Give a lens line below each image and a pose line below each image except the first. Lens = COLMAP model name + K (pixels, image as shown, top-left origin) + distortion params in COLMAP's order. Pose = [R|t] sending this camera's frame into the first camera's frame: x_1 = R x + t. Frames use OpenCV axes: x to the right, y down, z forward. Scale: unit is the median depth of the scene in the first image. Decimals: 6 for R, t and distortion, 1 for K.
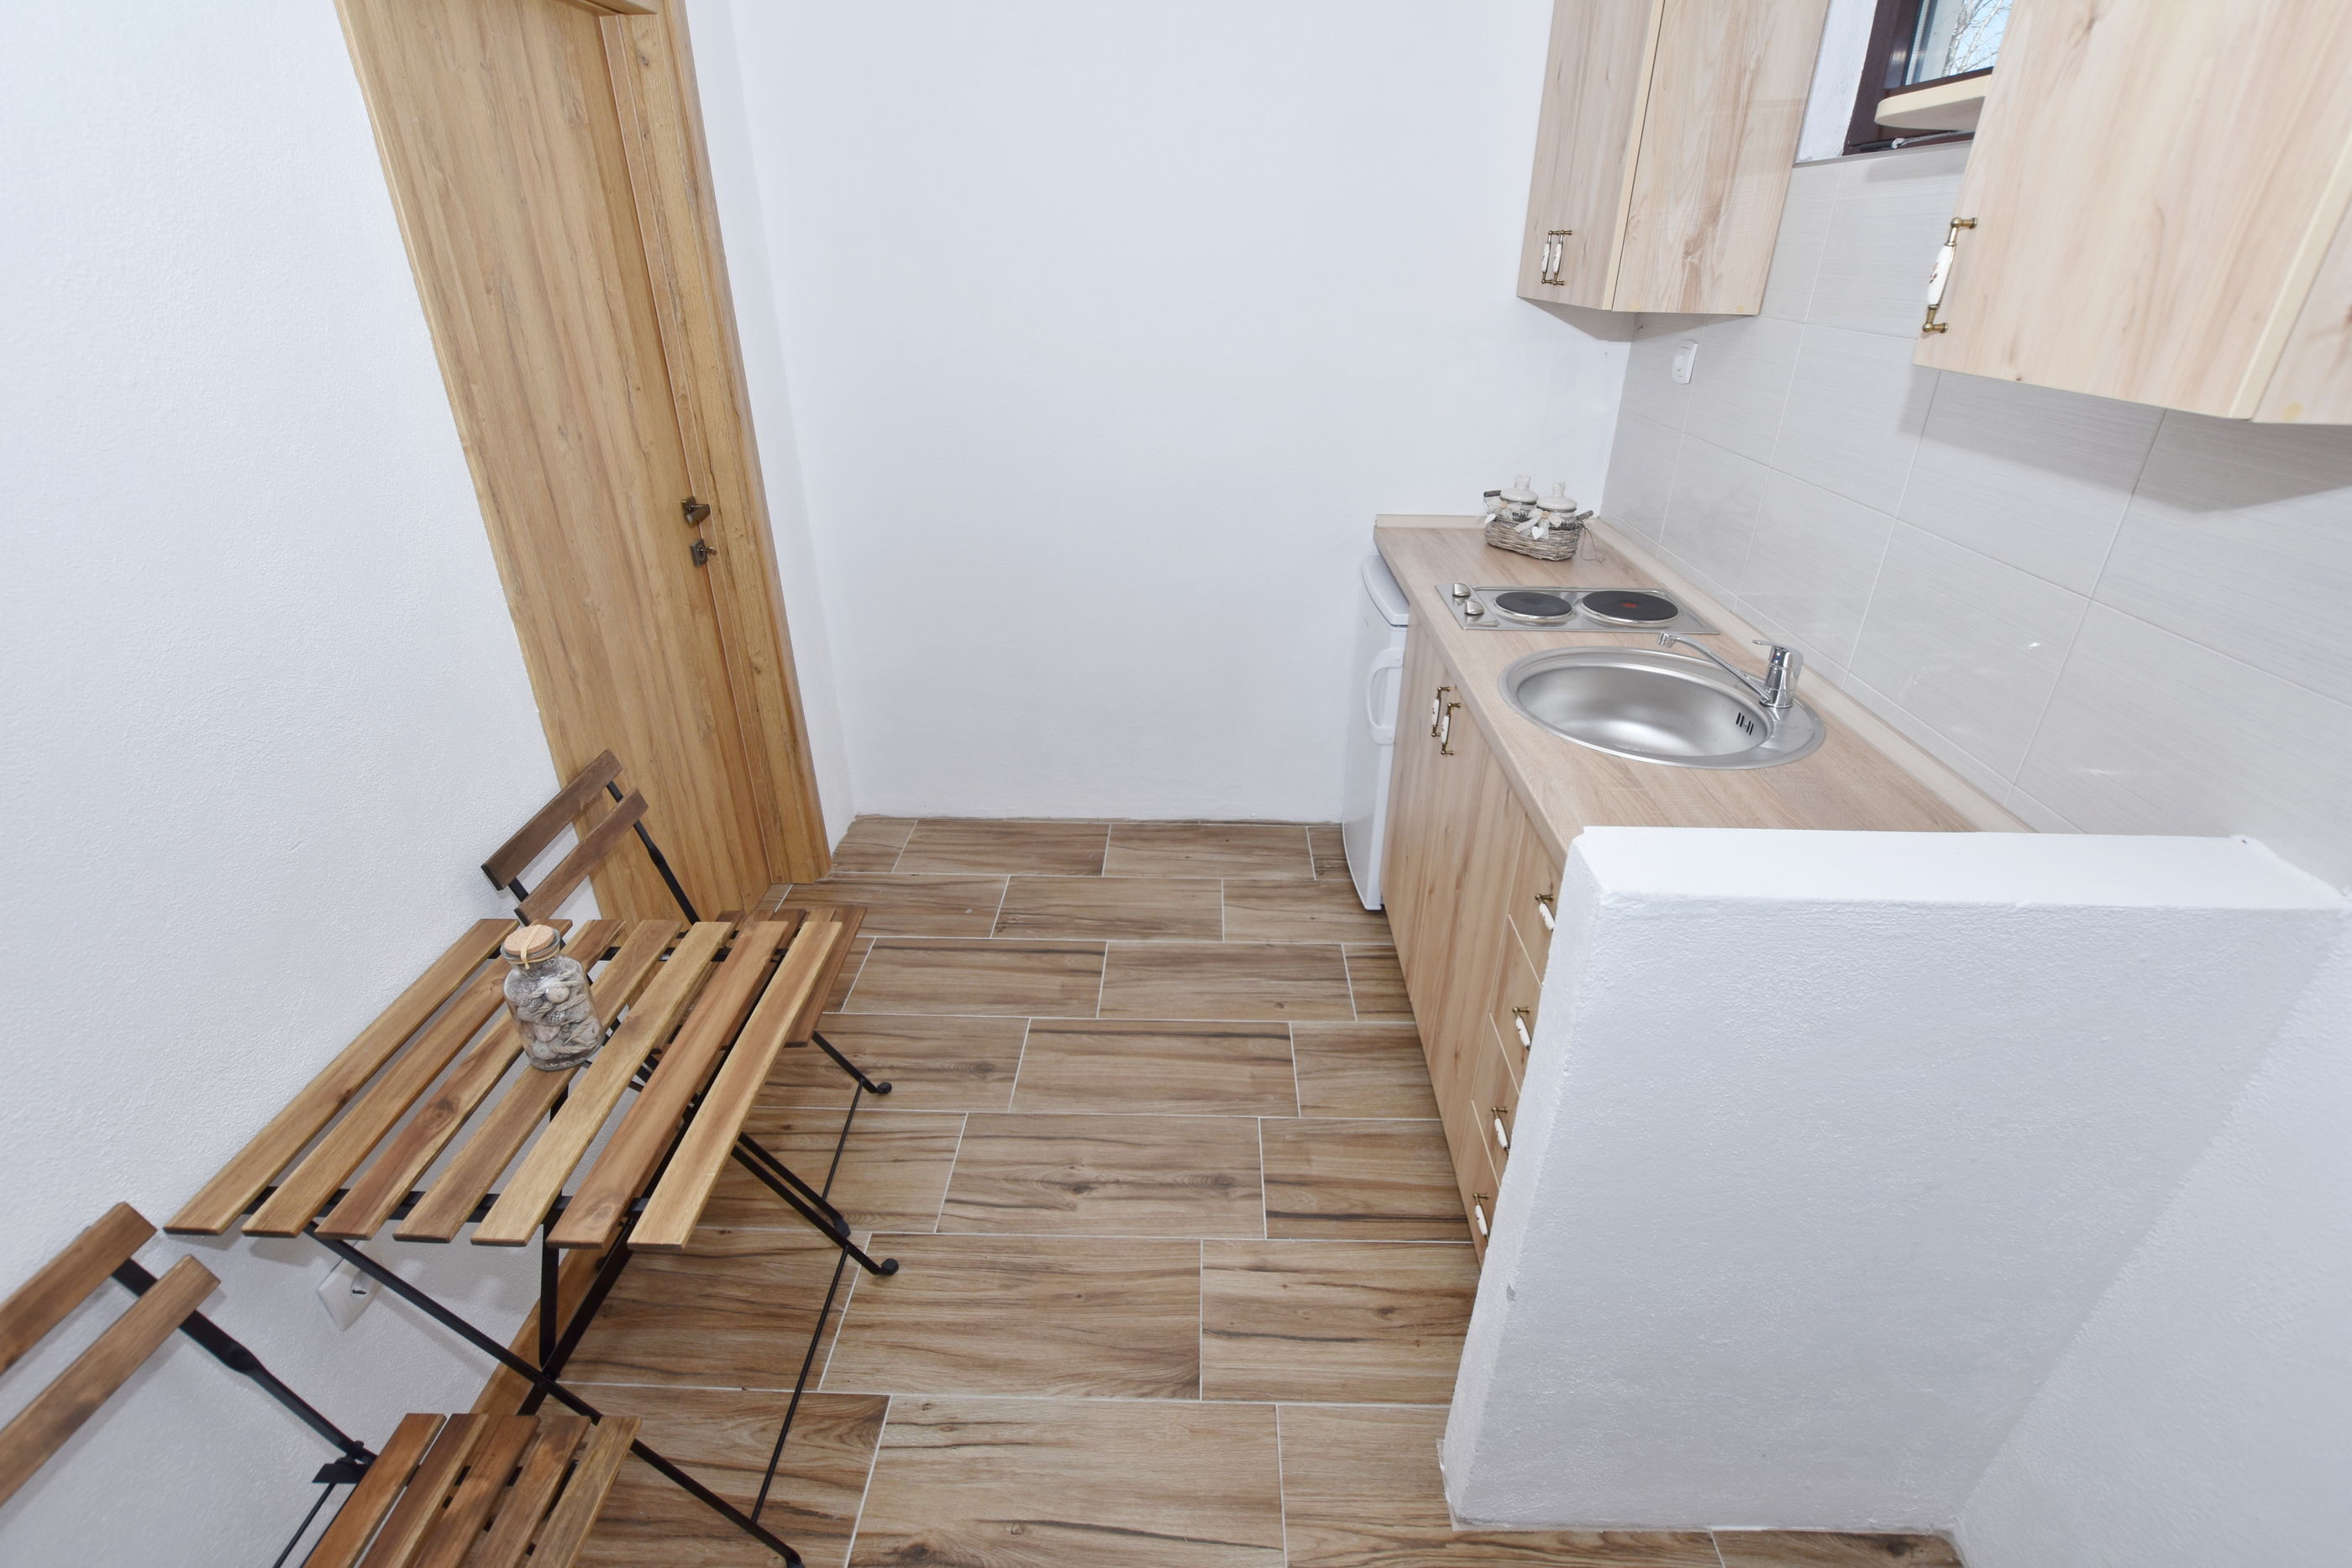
lens RADIAL K [[1039.1, 0, 1181.8], [0, 1039.1, 785.0], [0, 0, 1]] dist [-0.035082, 0.005524]
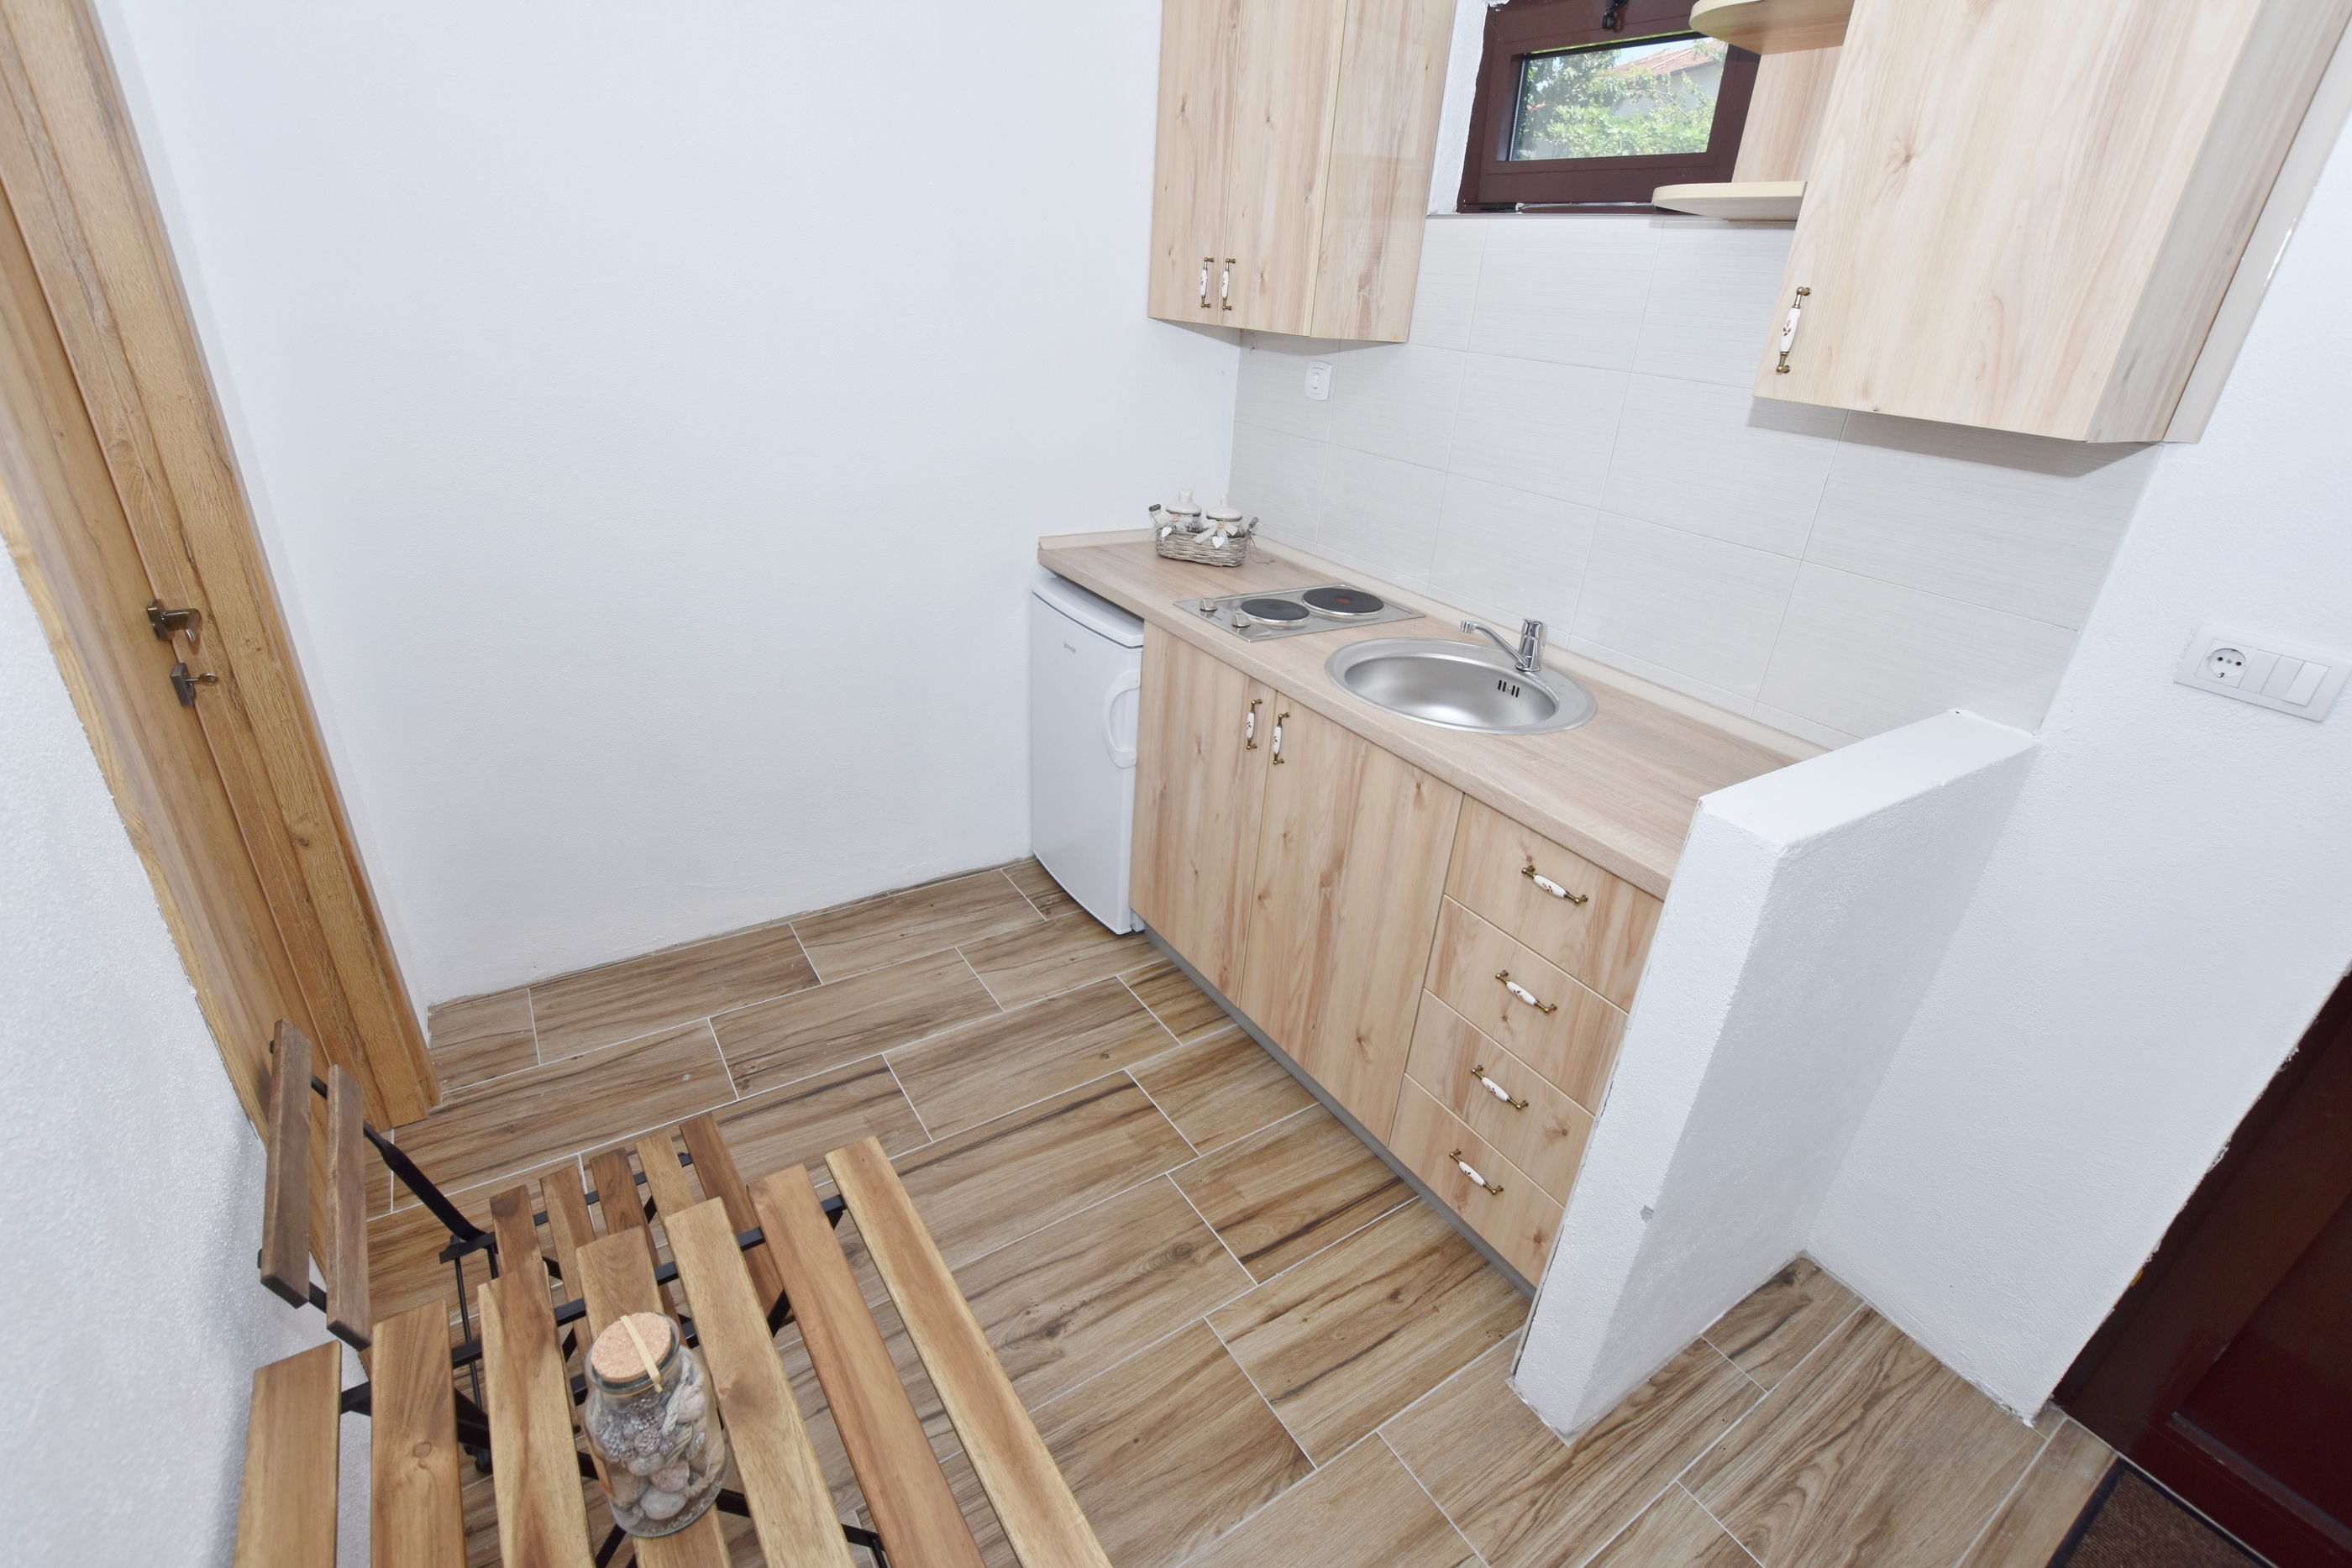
lens RADIAL K [[1039.1, 0, 1181.8], [0, 1039.1, 785.0], [0, 0, 1]] dist [-0.035082, 0.005524]
pose [[0.821088, -0.206062, 0.532309, -0.371460], [0.208982, 0.976338, 0.055596, -0.084381], [-0.531170, 0.065594, 0.844723, 0.173172]]
